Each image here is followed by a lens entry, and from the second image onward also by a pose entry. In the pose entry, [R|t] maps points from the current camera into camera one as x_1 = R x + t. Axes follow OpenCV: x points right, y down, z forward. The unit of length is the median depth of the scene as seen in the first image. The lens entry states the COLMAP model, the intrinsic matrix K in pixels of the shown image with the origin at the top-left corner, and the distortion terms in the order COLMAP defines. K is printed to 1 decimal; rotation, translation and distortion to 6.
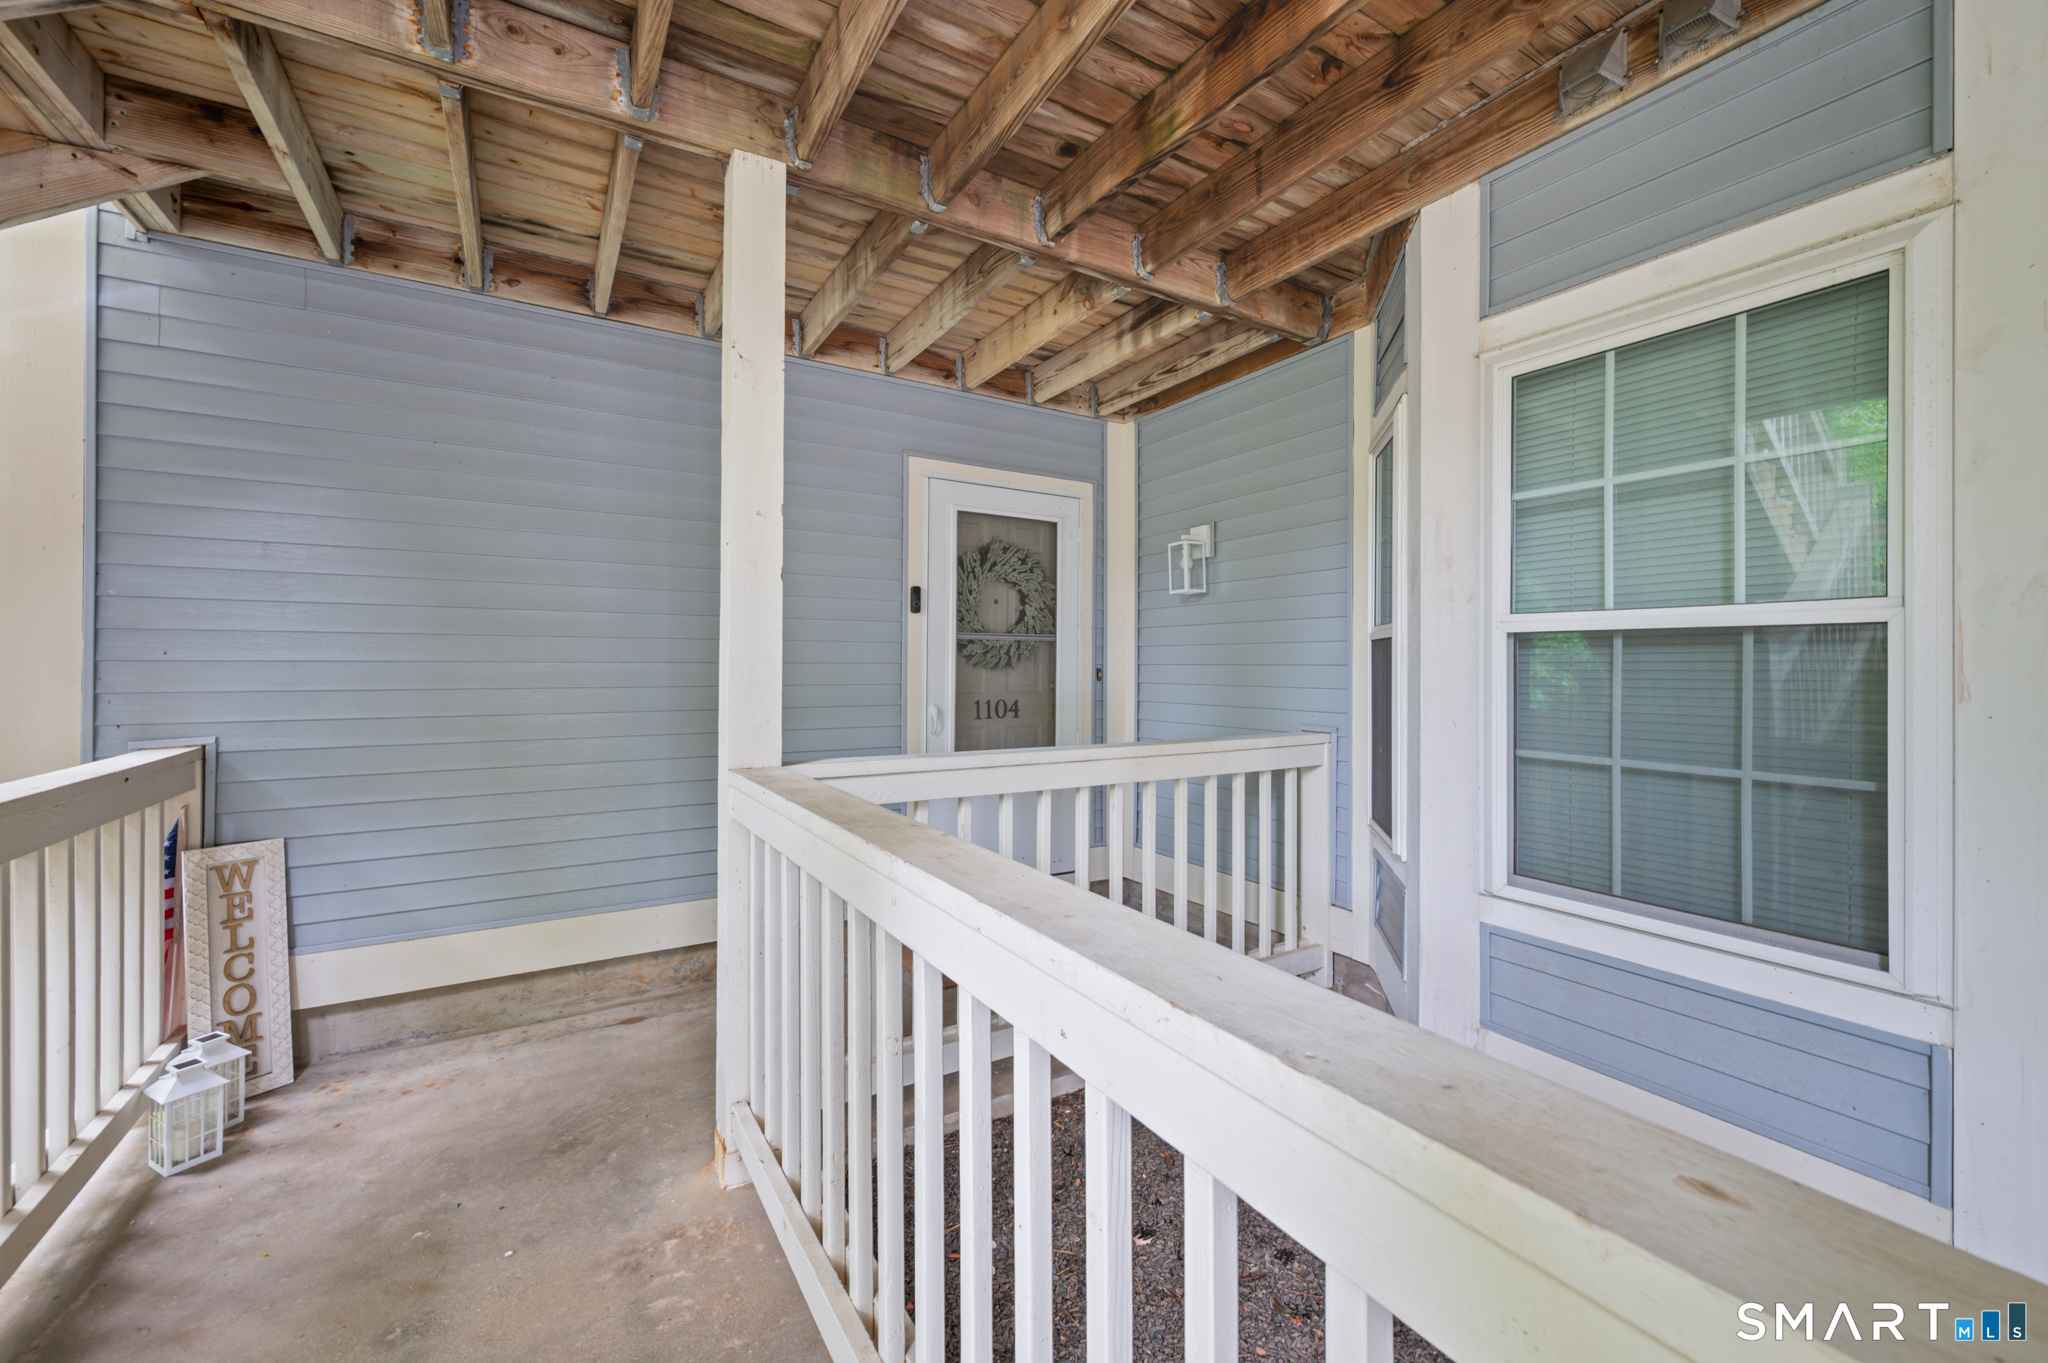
lens RADIAL K [[812.8, 0, 1030.8], [0, 812.8, 671.3], [0, 0, 1]] dist [0.000912, -0.000478]
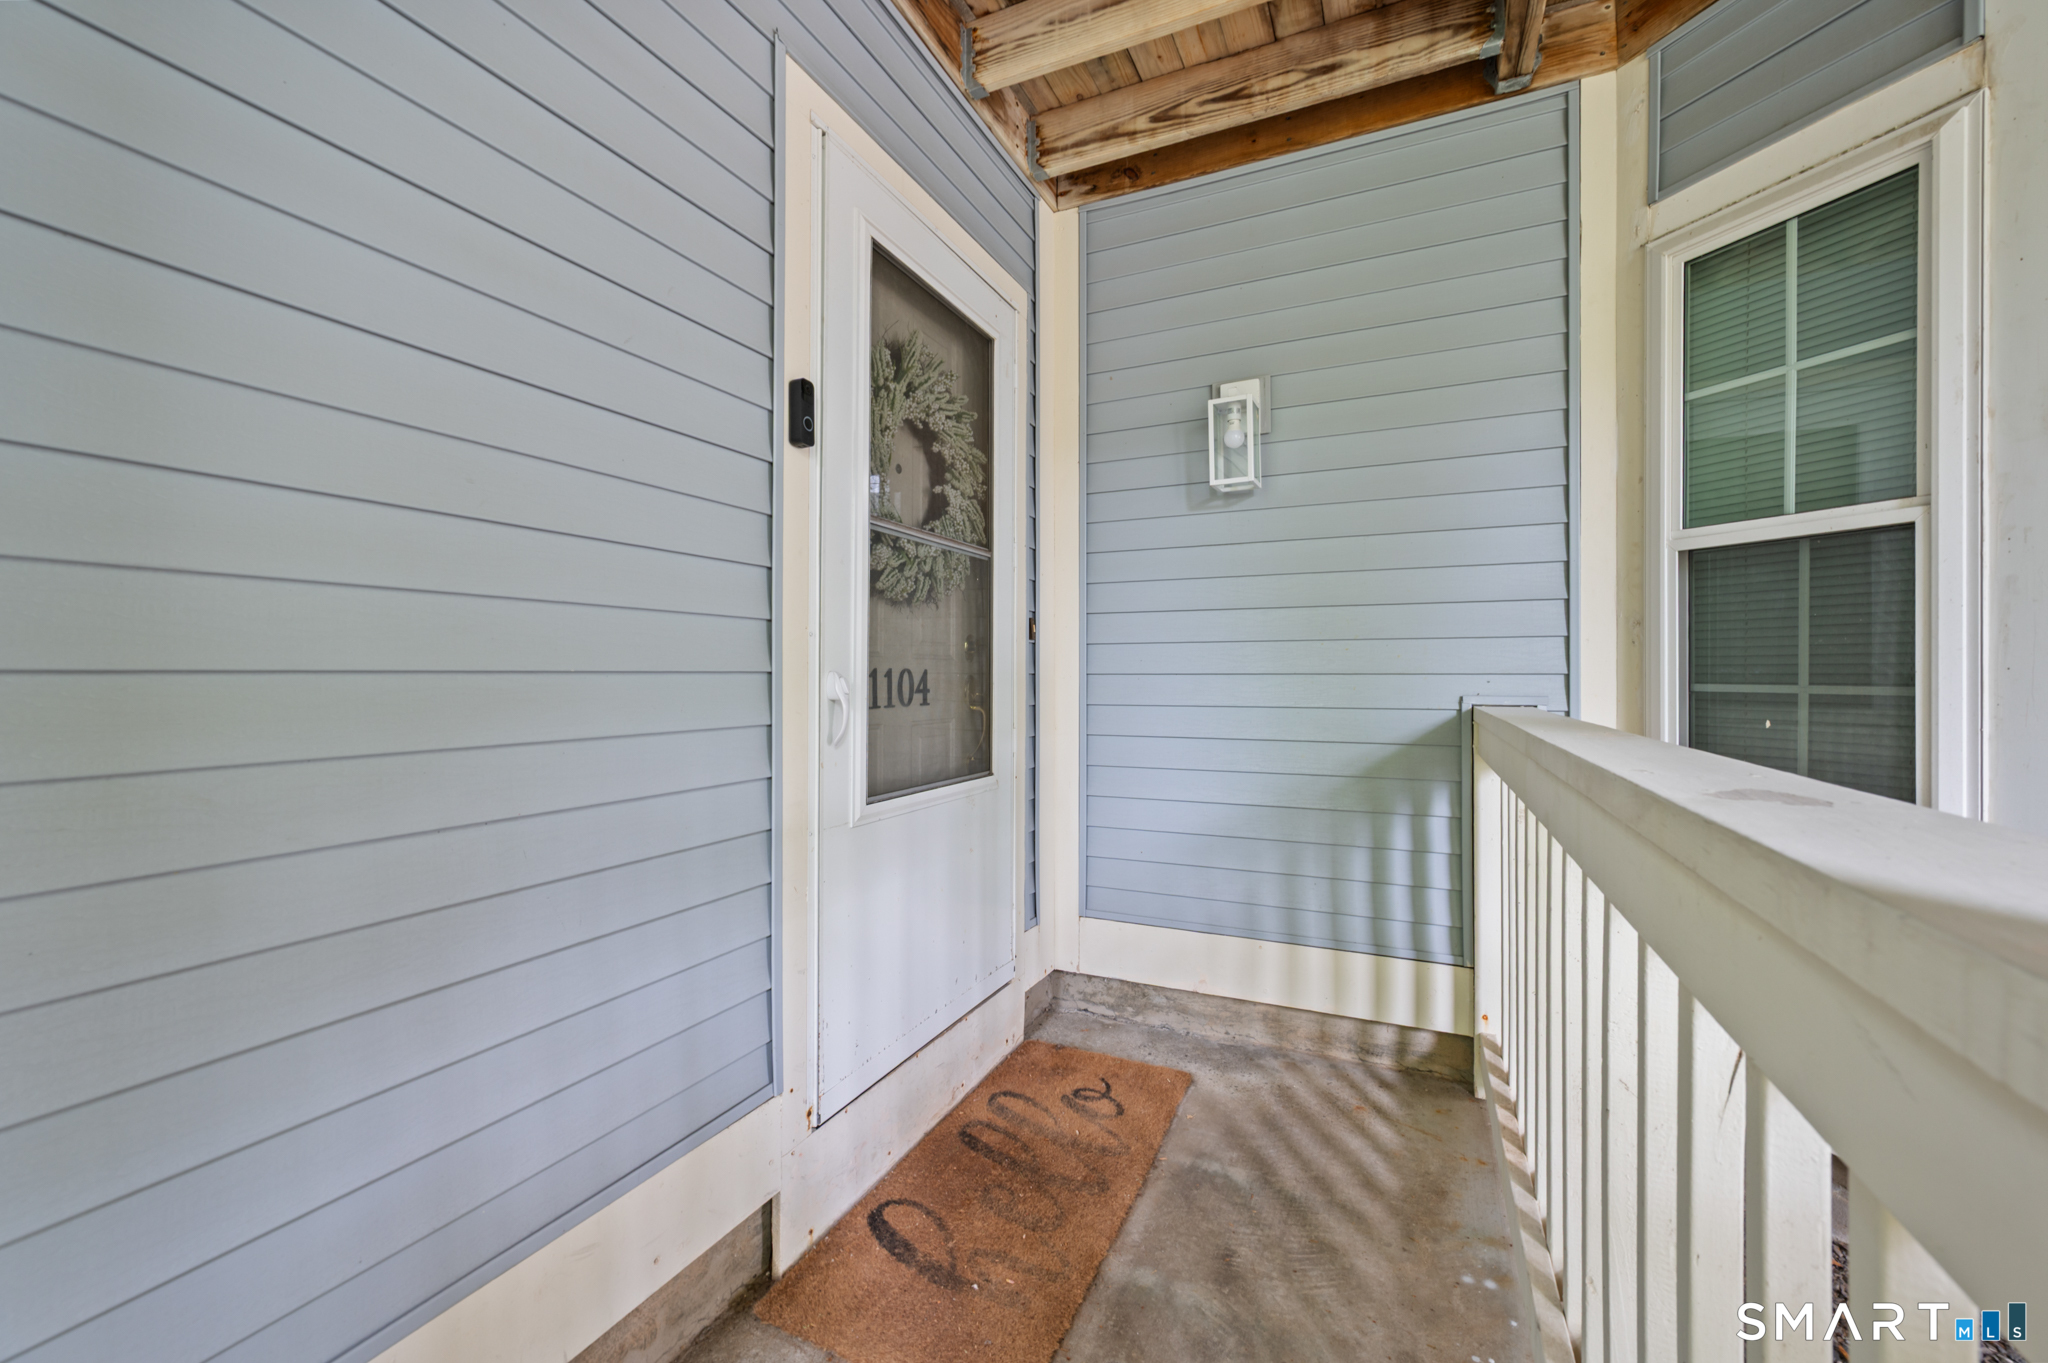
lens RADIAL K [[812.8, 0, 1030.8], [0, 812.8, 671.3], [0, 0, 1]] dist [0.000912, -0.000478]
pose [[0.813400, -0.008750, 0.581639, -0.283108], [0.022238, 0.999624, -0.016060, 0.049657], [-0.581280, 0.025998, 0.813288, 0.598596]]
